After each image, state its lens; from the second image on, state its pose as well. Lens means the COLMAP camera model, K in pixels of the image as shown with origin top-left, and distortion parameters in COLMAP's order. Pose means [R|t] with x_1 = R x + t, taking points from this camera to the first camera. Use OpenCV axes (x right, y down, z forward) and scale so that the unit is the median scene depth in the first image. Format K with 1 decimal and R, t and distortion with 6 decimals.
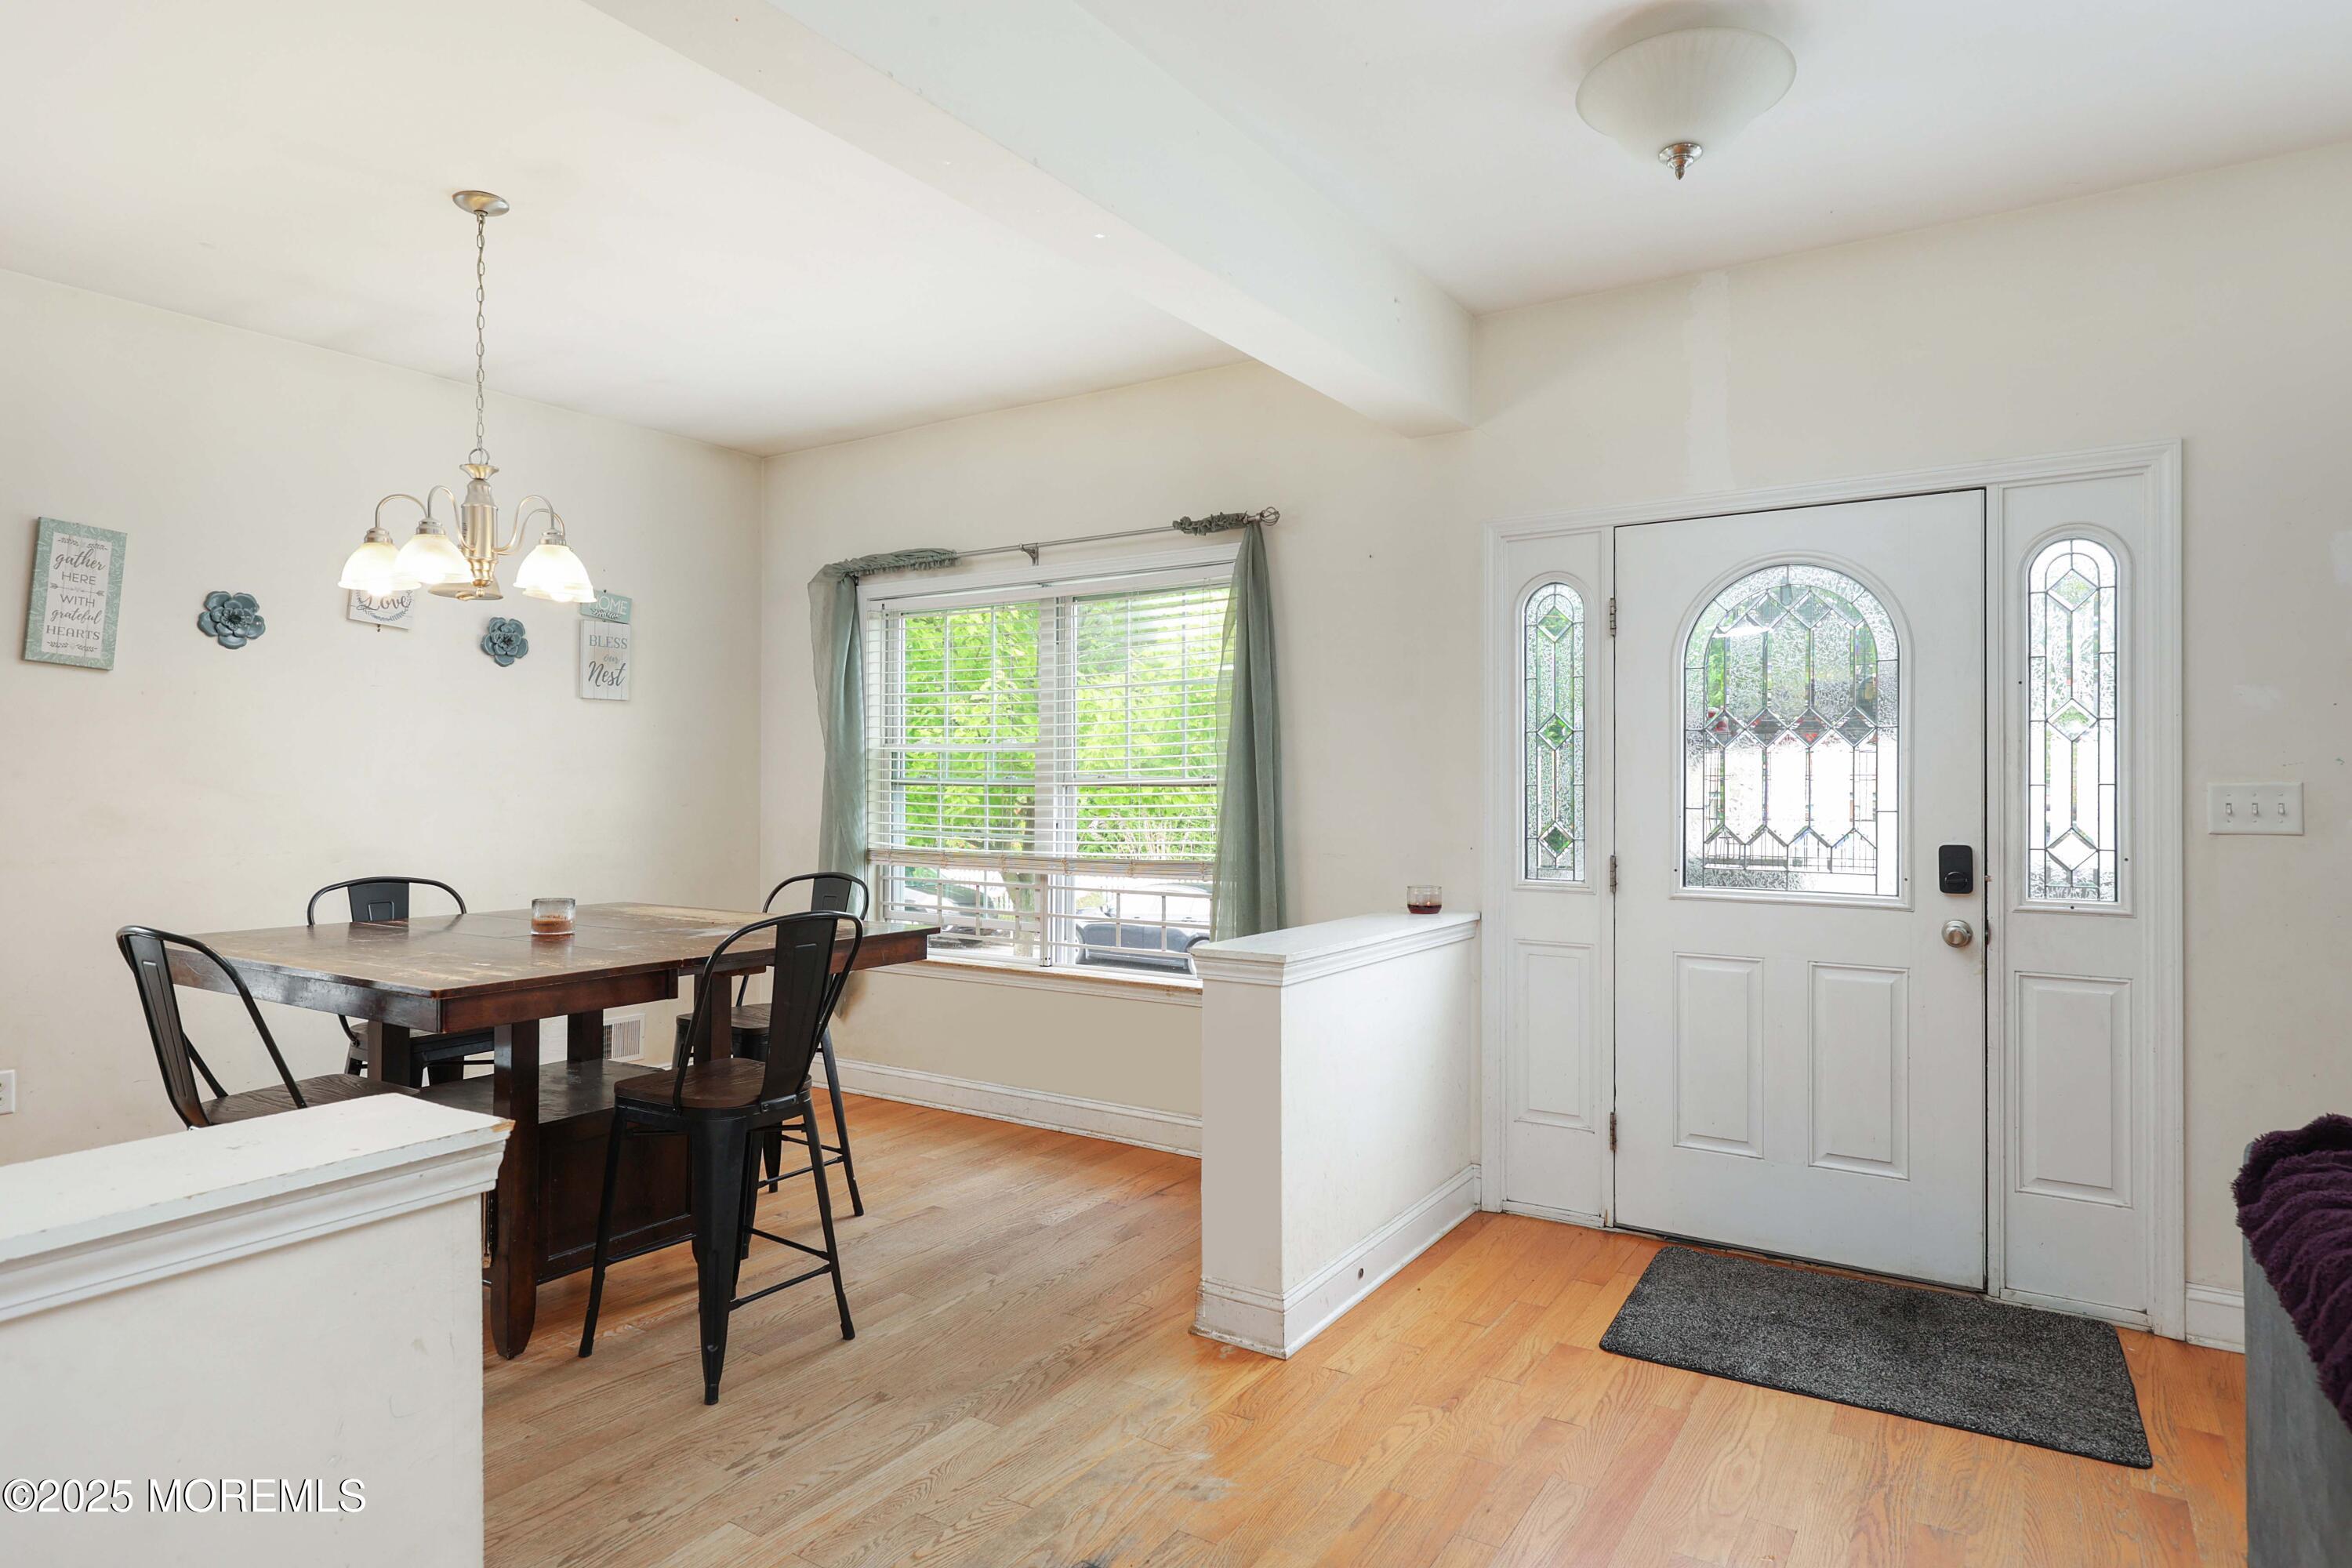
lens RADIAL K [[1328.4, 0, 1176.0], [0, 1328.4, 784.0], [0, 0, 1]] dist [-0.001503, -0.000506]
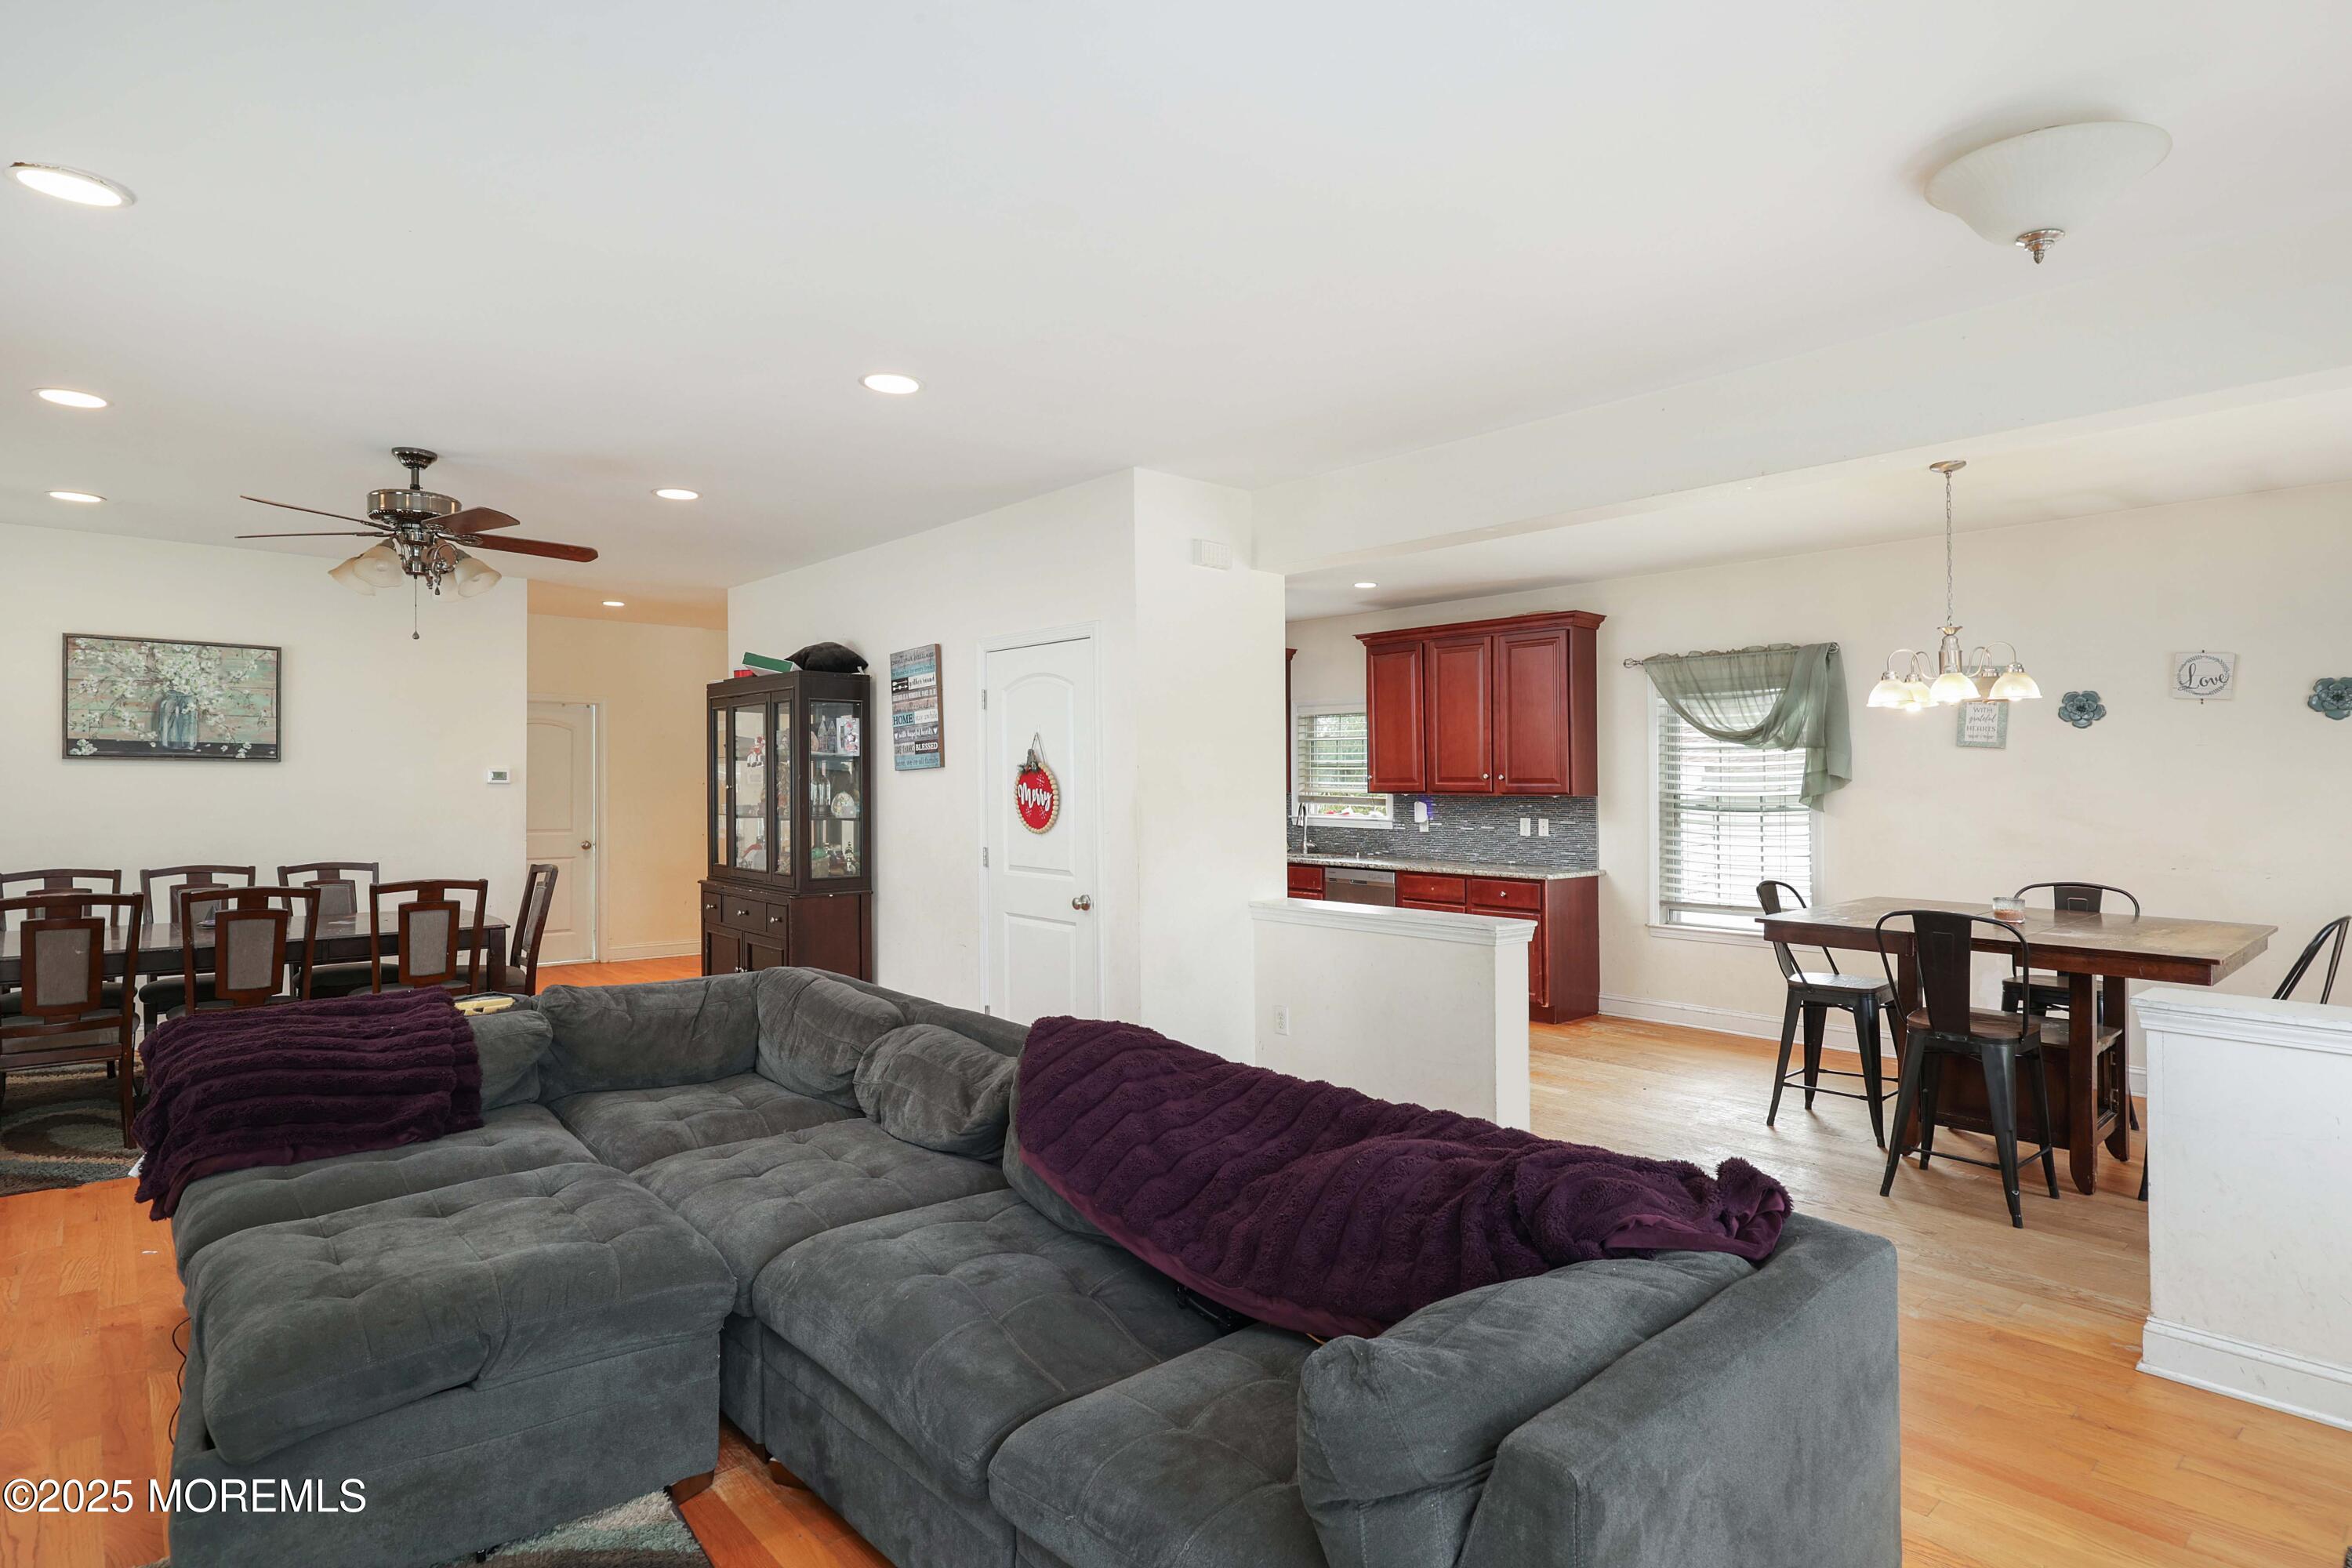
lens RADIAL K [[1235.4, 0, 1176.0], [0, 1235.4, 784.0], [0, 0, 1]] dist [0.130660, -0.000013]
pose [[-0.277401, -0.007028, -0.960729, 0.974796], [-0.008547, 0.999952, -0.004847, -0.020894], [0.960716, 0.006866, -0.277447, 0.400792]]
